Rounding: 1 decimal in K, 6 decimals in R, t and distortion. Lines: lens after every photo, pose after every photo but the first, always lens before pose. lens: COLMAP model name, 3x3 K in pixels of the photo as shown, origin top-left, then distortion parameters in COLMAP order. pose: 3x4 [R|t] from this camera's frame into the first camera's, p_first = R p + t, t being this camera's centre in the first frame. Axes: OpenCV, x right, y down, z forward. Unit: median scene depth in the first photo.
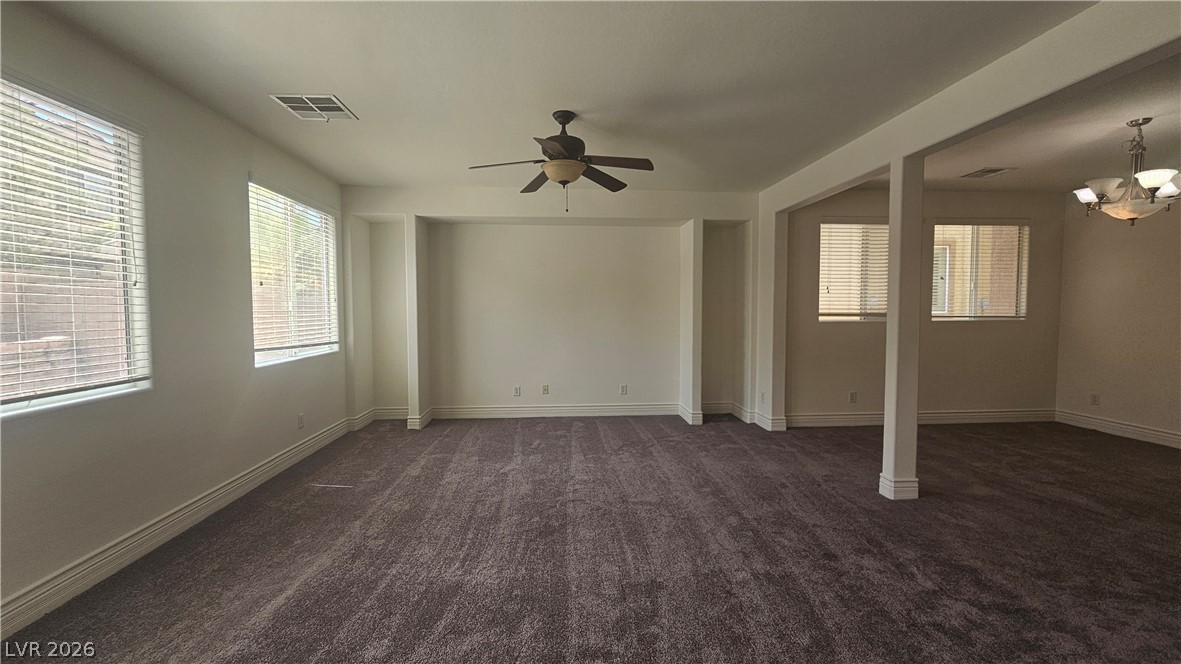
lens RADIAL K [[484.1, 0, 587.0], [0, 484.1, 333.6], [0, 0, 1]] dist [0.001811, 0.000135]
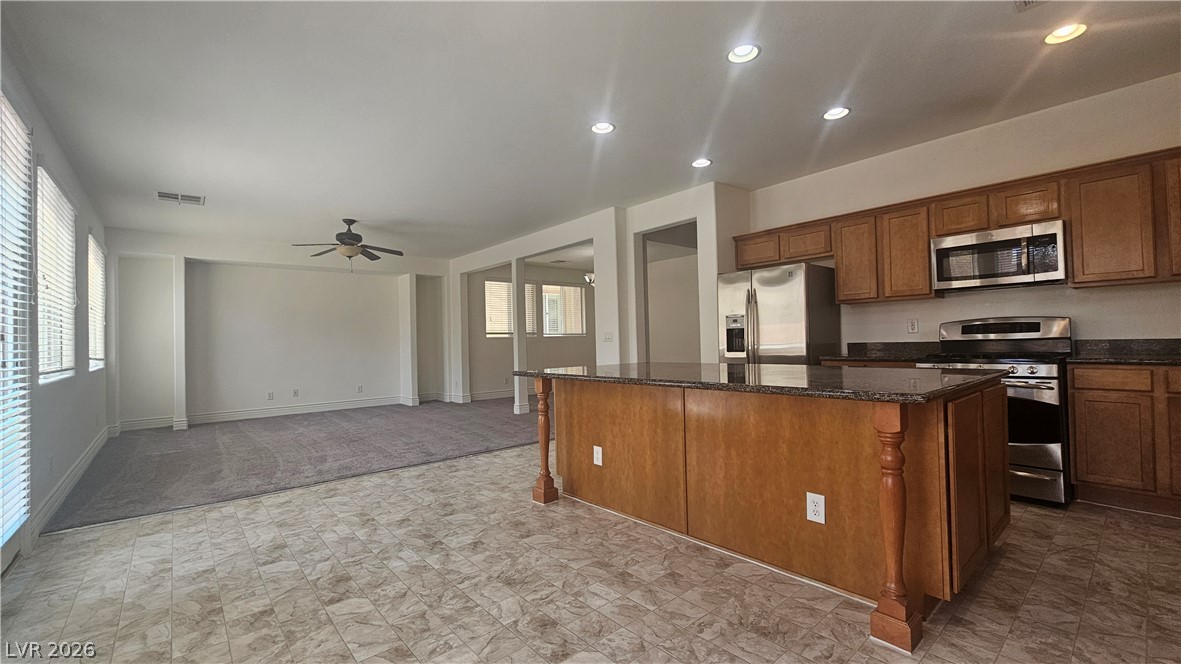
lens RADIAL K [[484.1, 0, 586.0], [0, 484.1, 333.5], [0, 0, 1]] dist [0.001811, 0.000135]
pose [[0.807226, -0.009449, 0.590166, -0.256784], [0.050254, 0.997341, -0.052769, 0.073066], [-0.588099, 0.072255, 0.805555, -0.610655]]
